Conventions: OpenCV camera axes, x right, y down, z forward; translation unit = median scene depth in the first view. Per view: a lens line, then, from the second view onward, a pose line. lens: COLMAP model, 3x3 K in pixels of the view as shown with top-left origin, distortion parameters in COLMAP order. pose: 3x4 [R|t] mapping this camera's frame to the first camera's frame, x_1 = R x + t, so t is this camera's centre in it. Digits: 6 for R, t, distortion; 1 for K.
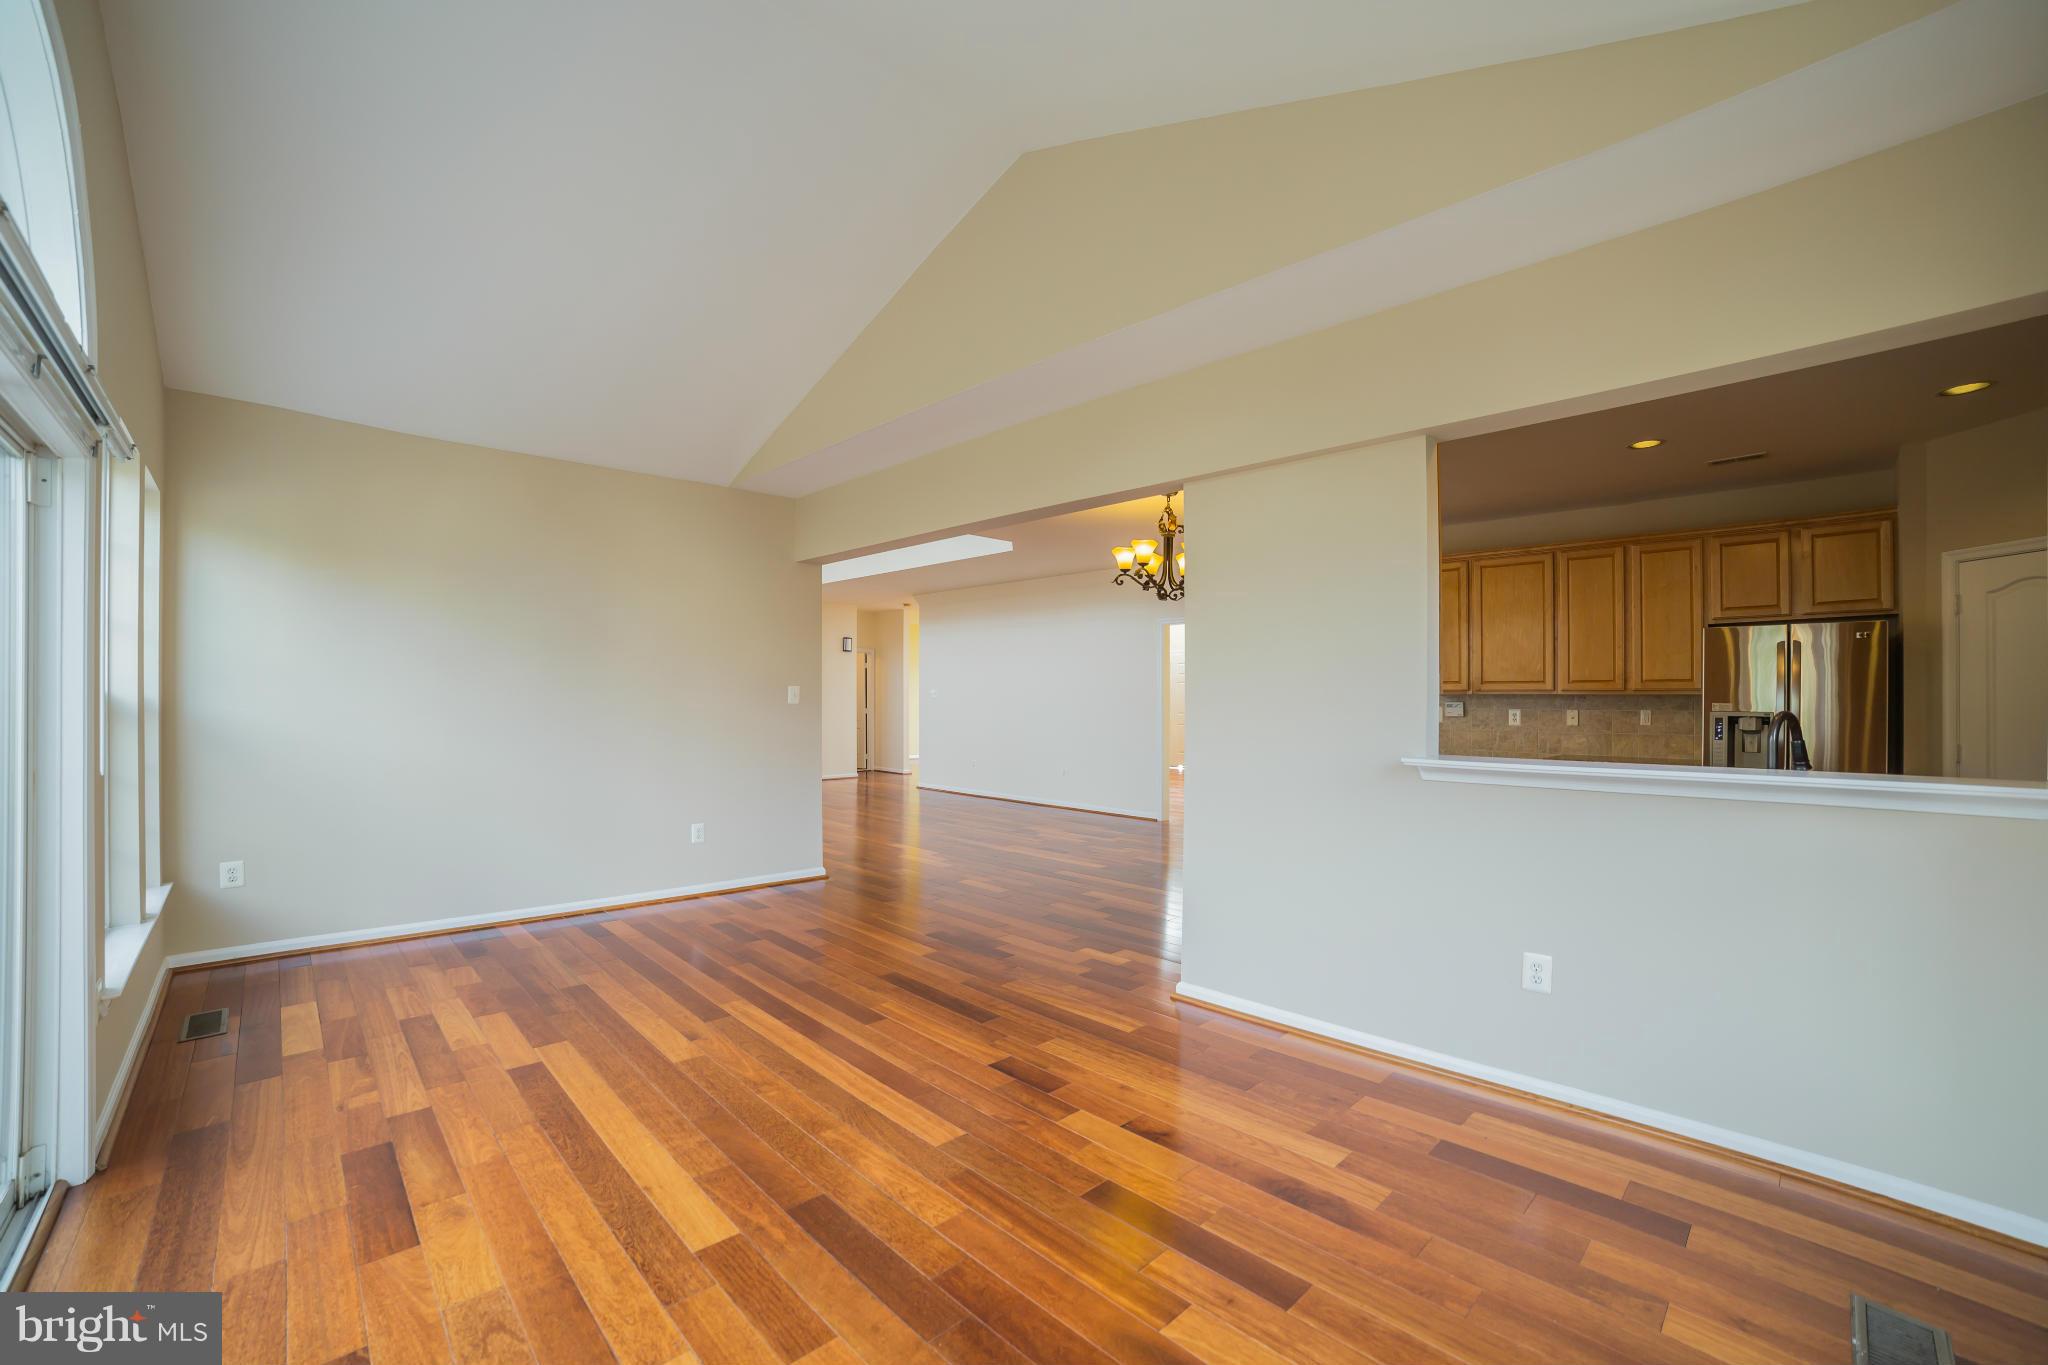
lens RADIAL K [[830.6, 0, 1007.4], [0, 830.6, 685.7], [0, 0, 1]] dist [-0.069024, 0.000525]
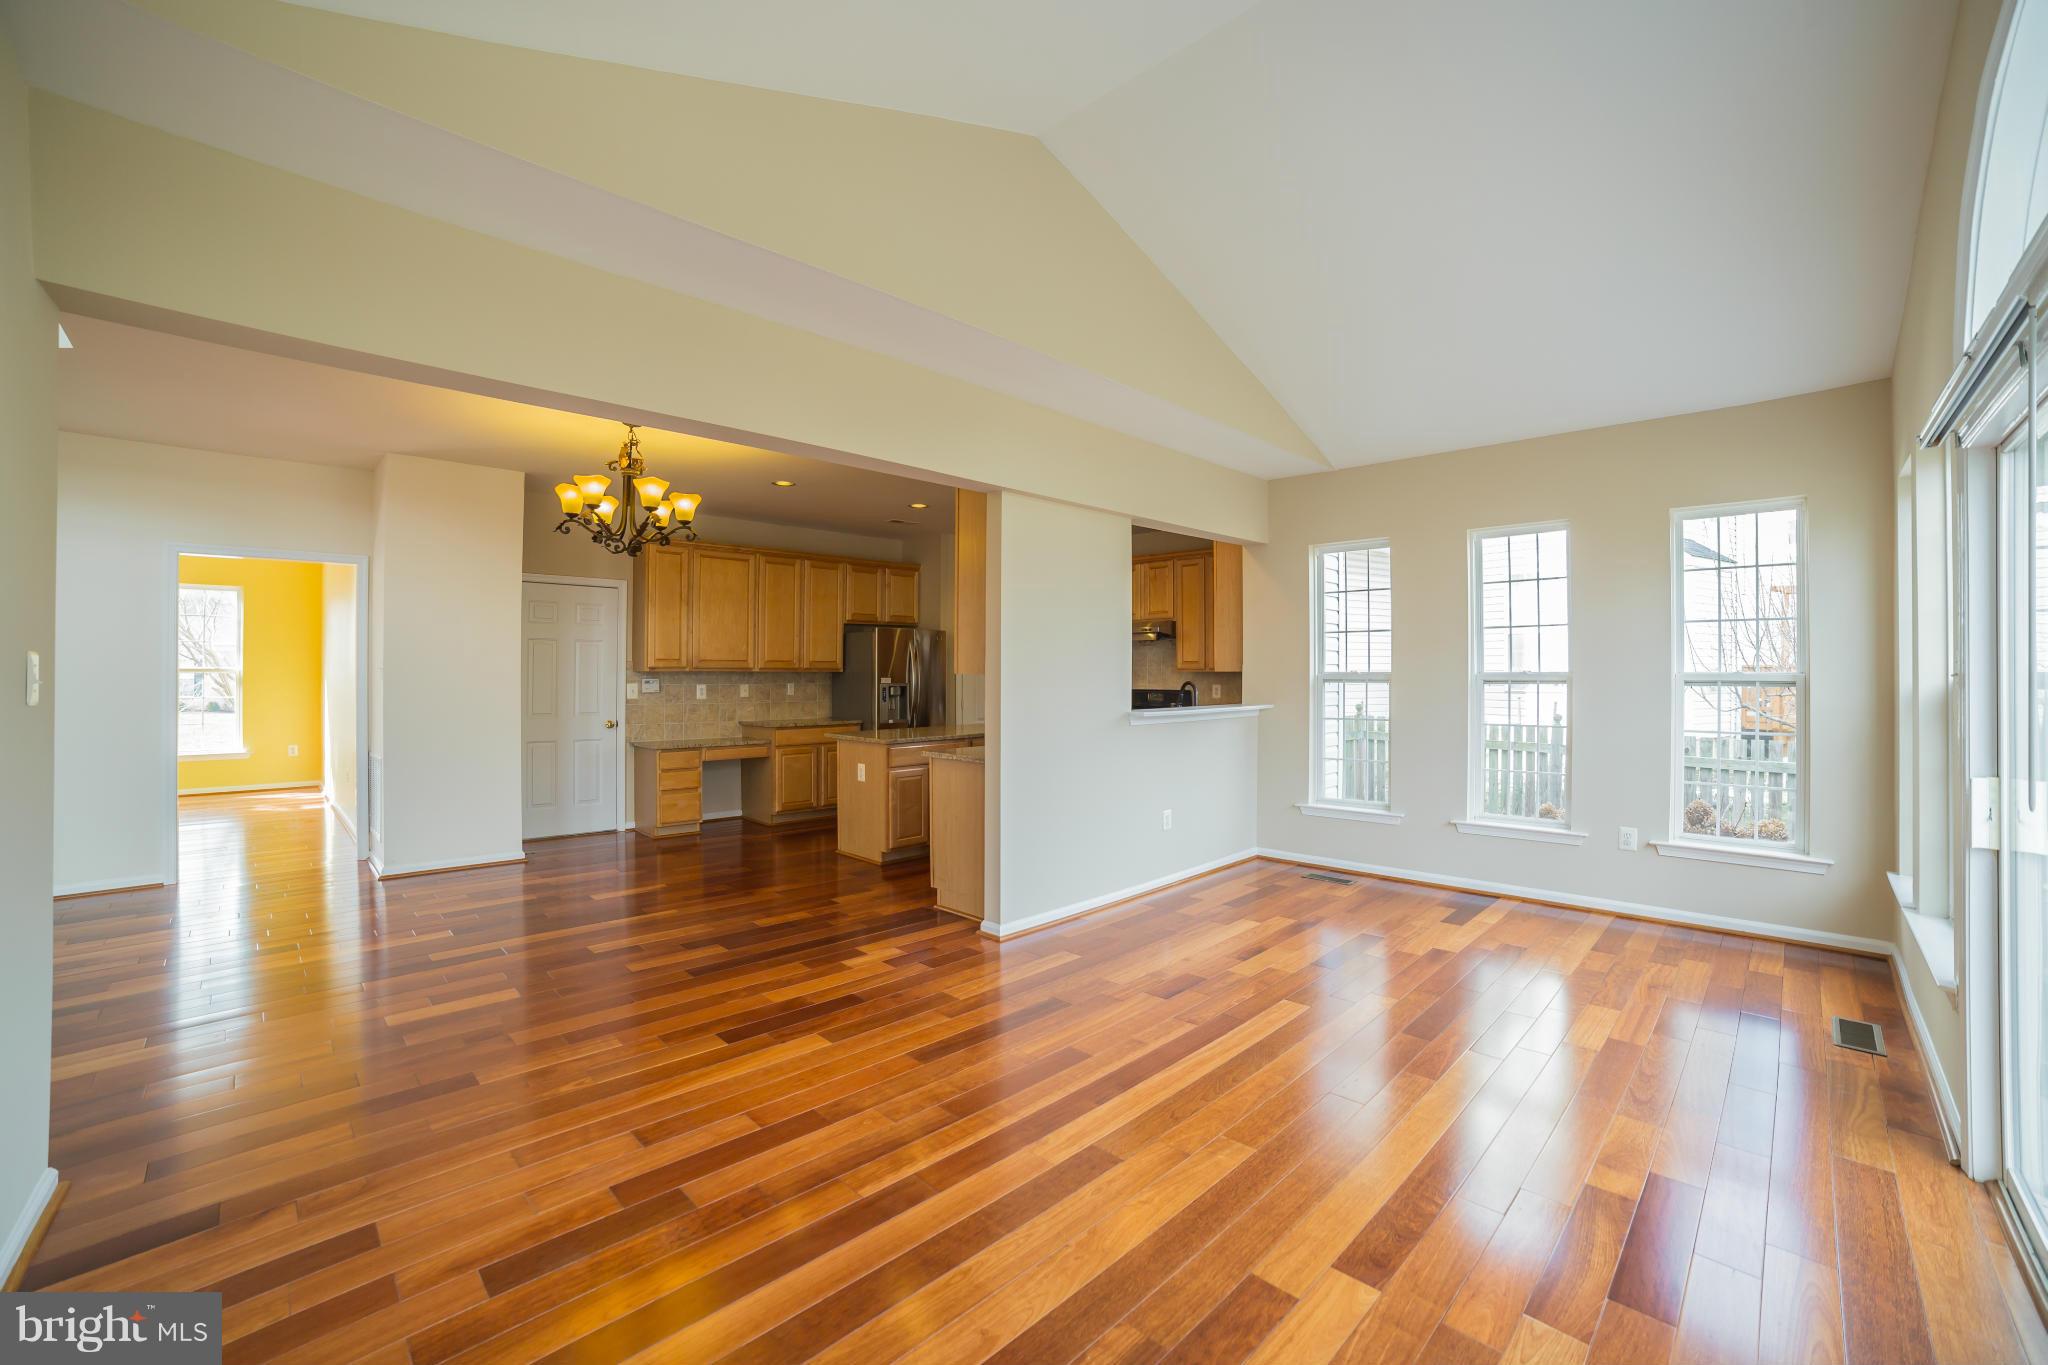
lens RADIAL K [[817.9, 0, 1024.0], [0, 817.9, 682.5], [0, 0, 1]] dist [-0.083991, 0.016193]
pose [[-0.011171, -0.021068, 0.999716, -0.815262], [-0.013912, 0.999685, 0.020912, -0.006685], [-0.999841, -0.013674, -0.011461, 0.859118]]
